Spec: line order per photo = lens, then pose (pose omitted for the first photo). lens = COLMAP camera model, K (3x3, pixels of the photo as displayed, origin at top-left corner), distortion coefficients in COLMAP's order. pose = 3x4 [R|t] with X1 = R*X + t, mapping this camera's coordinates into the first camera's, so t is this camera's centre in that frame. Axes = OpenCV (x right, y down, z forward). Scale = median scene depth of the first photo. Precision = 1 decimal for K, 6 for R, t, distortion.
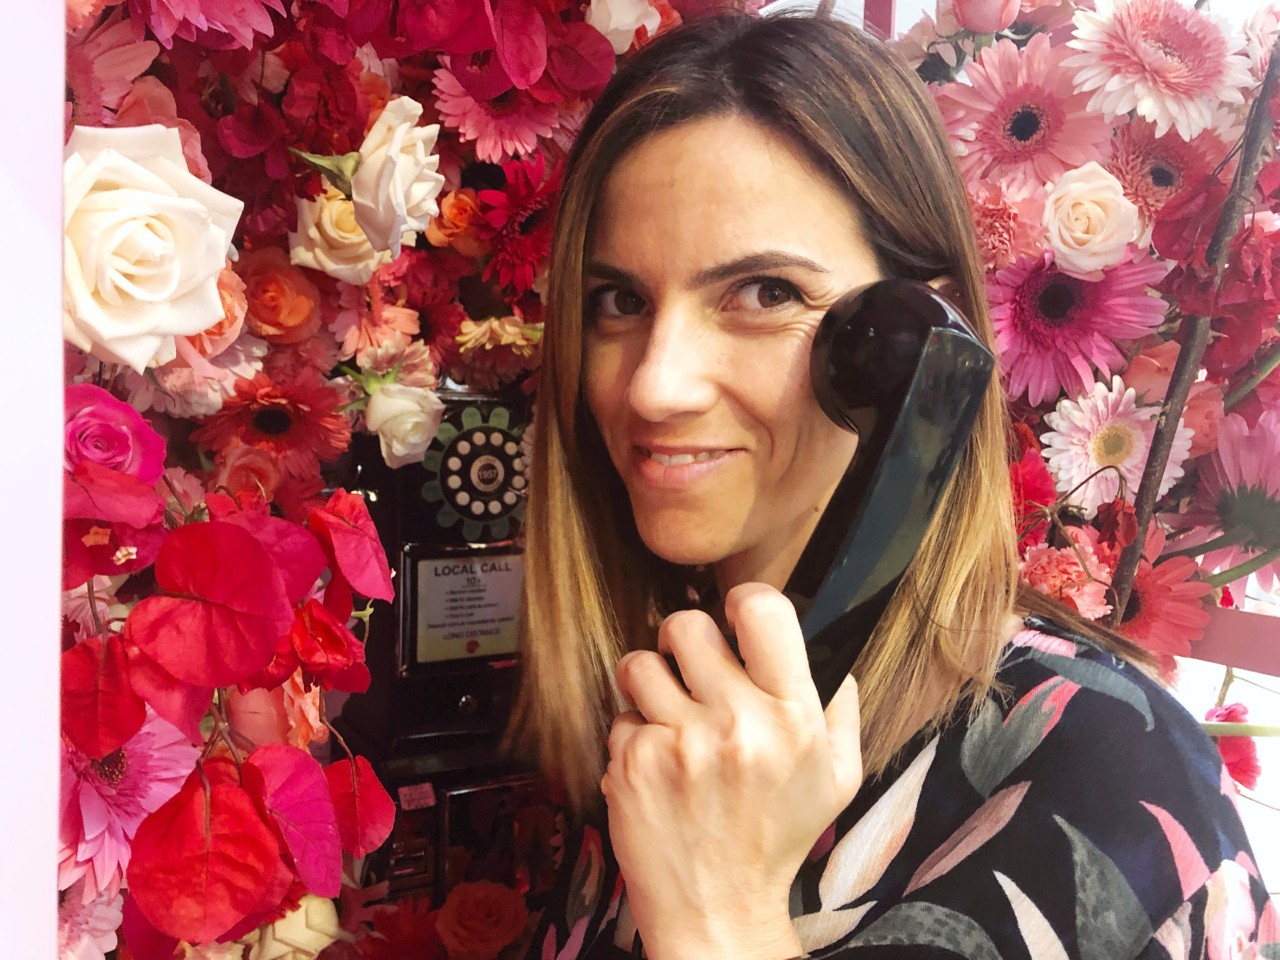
lens RADIAL K [[1052.0, 0, 641.4], [0, 1052.0, 495.4], [0, 0, 1]] dist [0.008394, -0.010112]
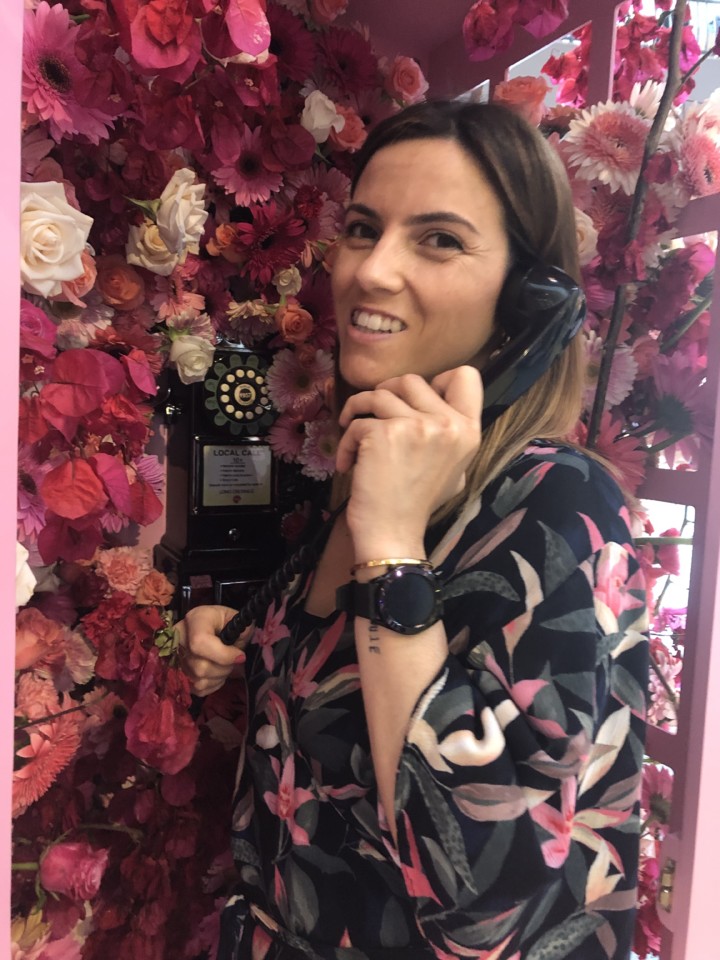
lens RADIAL K [[765.9, 0, 372.7], [0, 765.9, 482.0], [0, 0, 1]] dist [-0.003538, 0.004544]
pose [[0.999347, 0.017286, -0.031739, 0.116882], [-0.016360, 0.999439, 0.029216, 0.094959], [0.032226, -0.028678, 0.999069, -0.259020]]
